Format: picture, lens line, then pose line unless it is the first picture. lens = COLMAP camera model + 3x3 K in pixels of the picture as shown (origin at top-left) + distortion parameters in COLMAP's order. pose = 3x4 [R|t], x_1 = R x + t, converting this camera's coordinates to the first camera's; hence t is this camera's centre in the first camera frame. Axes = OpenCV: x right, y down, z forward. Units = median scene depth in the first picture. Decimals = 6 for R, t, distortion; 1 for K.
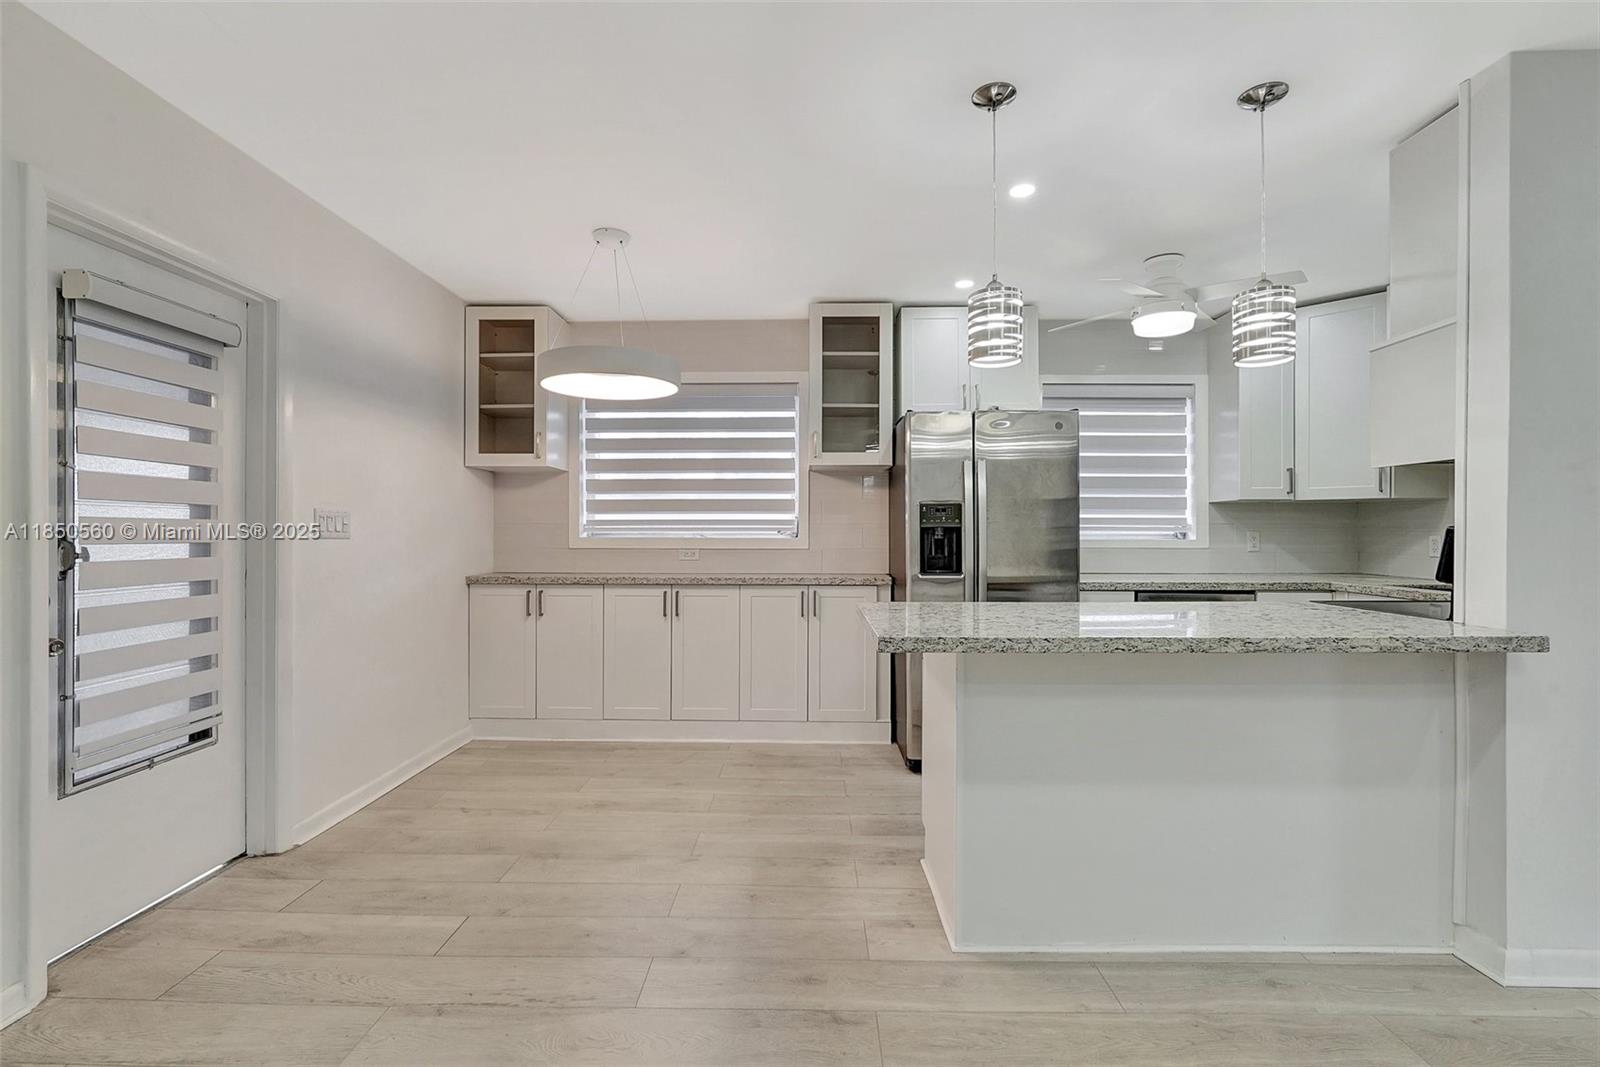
lens RADIAL K [[711.1, 0, 801.5], [0, 711.1, 529.4], [0, 0, 1]] dist [-0.009519, 0.006023]
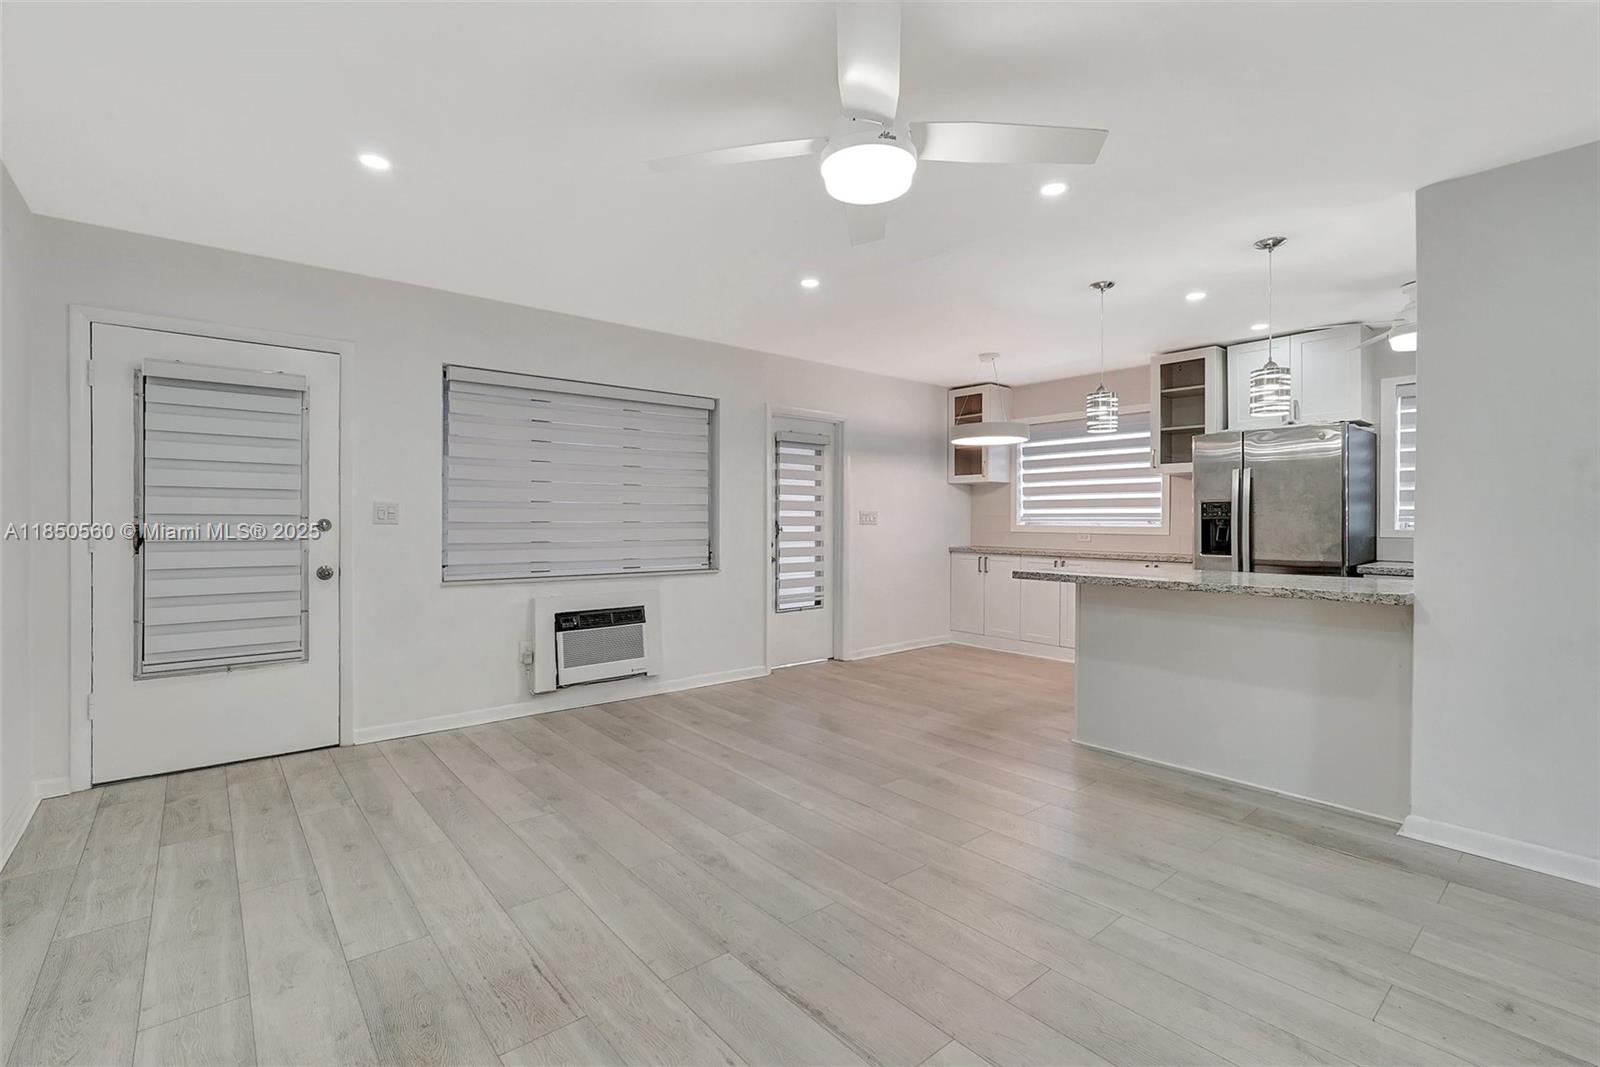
lens RADIAL K [[720.5, 0, 798.3], [0, 720.5, 521.8], [0, 0, 1]] dist [-0.001260, -0.000042]
pose [[0.656343, 0.003994, -0.754452, 0.693304], [0.000270, 0.999985, 0.005529, -0.005998], [0.754463, -0.003832, 0.656332, -0.484757]]
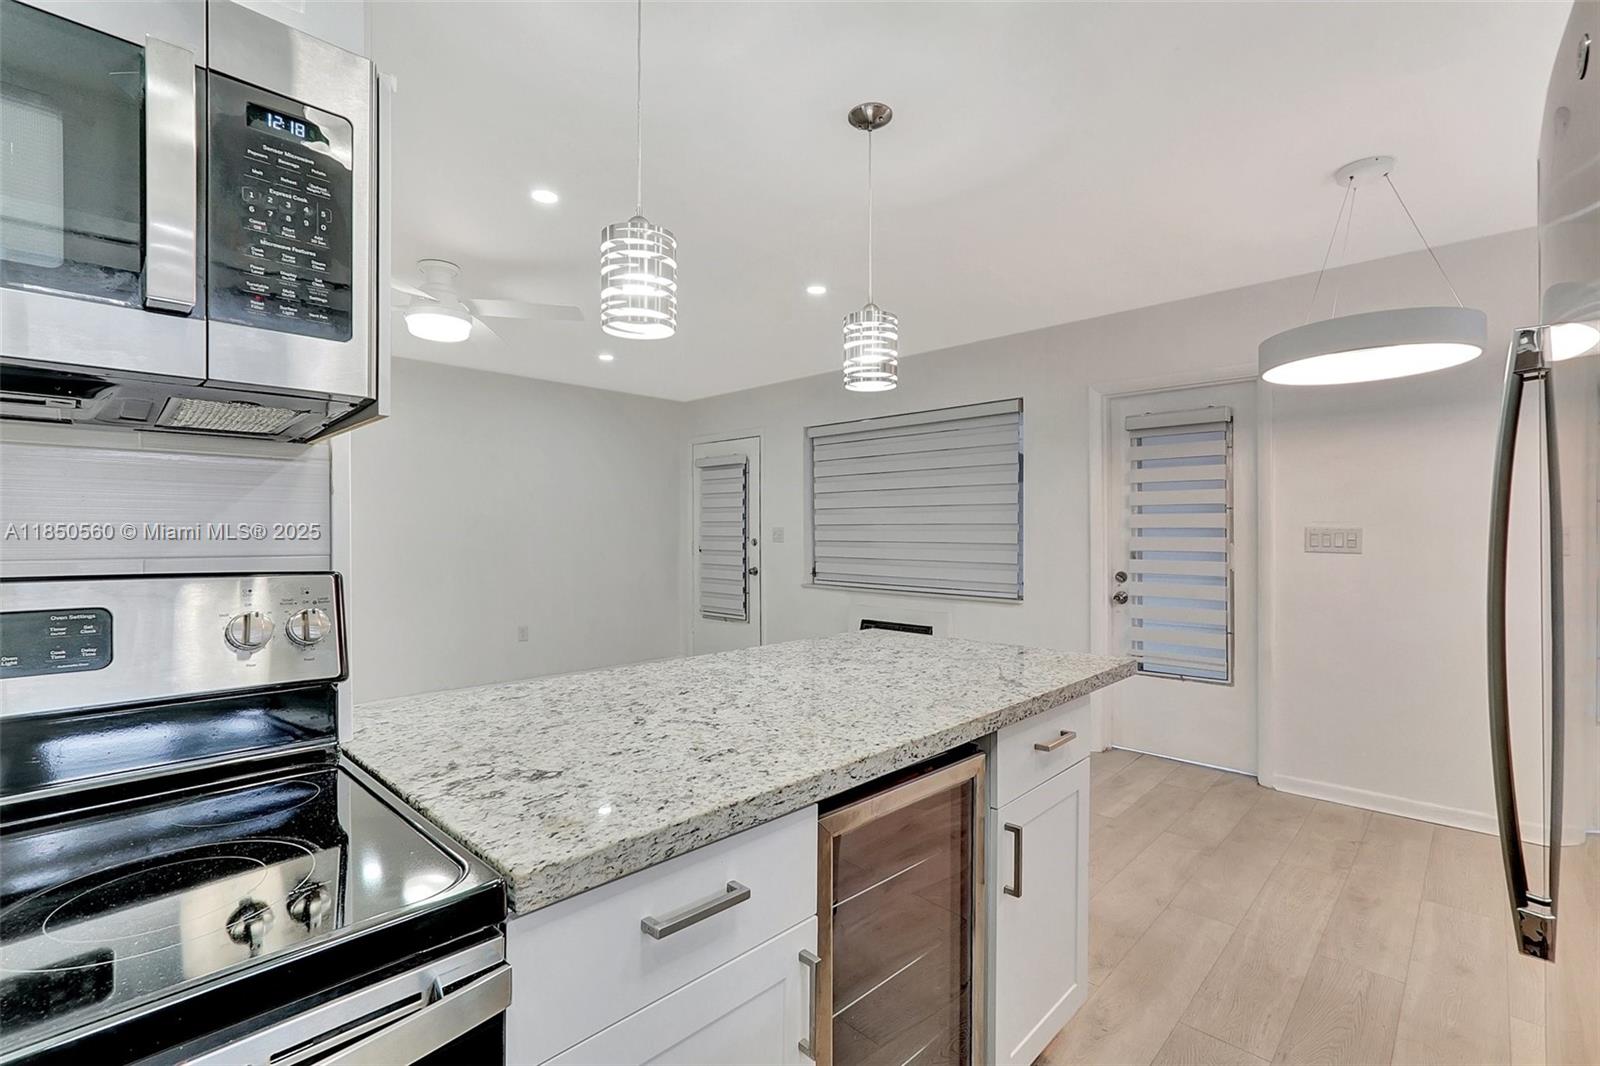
lens RADIAL K [[711.1, 0, 801.5], [0, 711.1, 528.9], [0, 0, 1]] dist [-0.009519, 0.006023]
pose [[-0.681831, -0.002134, -0.731506, 0.628218], [0.002542, 0.999983, -0.005287, -0.018080], [0.731505, -0.005465, -0.681814, 0.954994]]
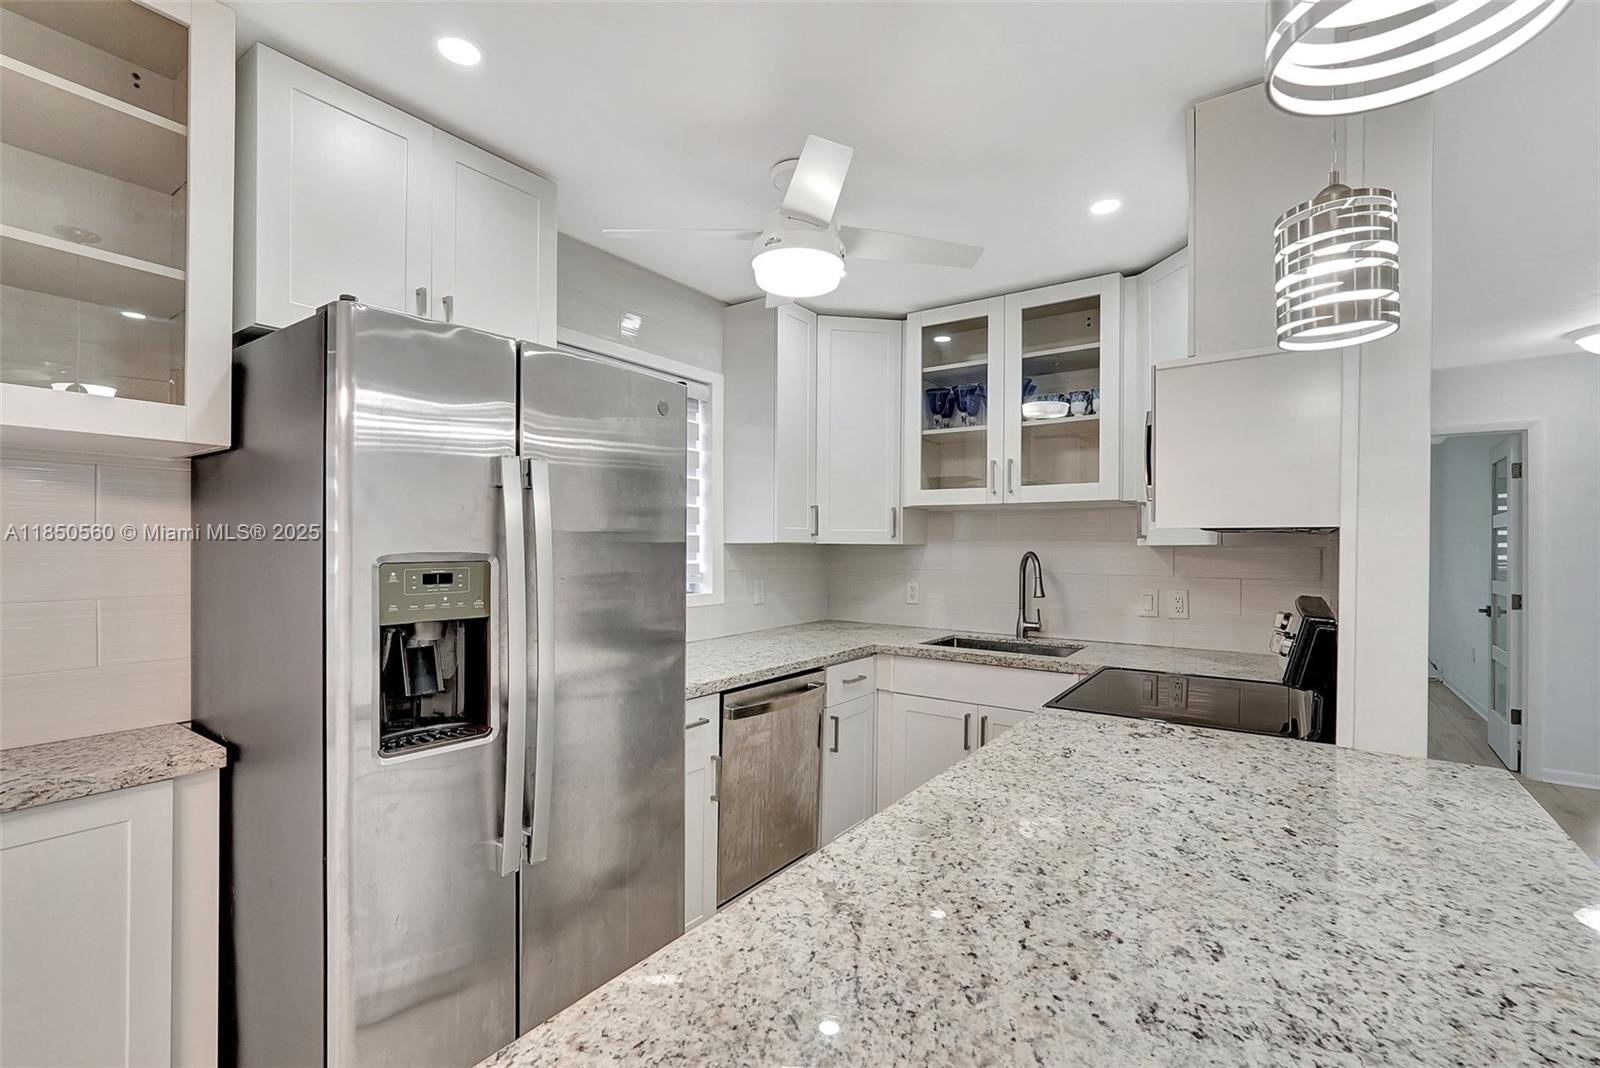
lens RADIAL K [[708.2, 0, 795.9], [0, 708.2, 540.6], [0, 0, 1]] dist [-0.000247, 0.000100]
pose [[0.562973, 0.007548, 0.826441, -0.012338], [-0.005076, 0.999971, -0.005675, -0.045495], [-0.826459, -0.001000, 0.562995, 0.615466]]
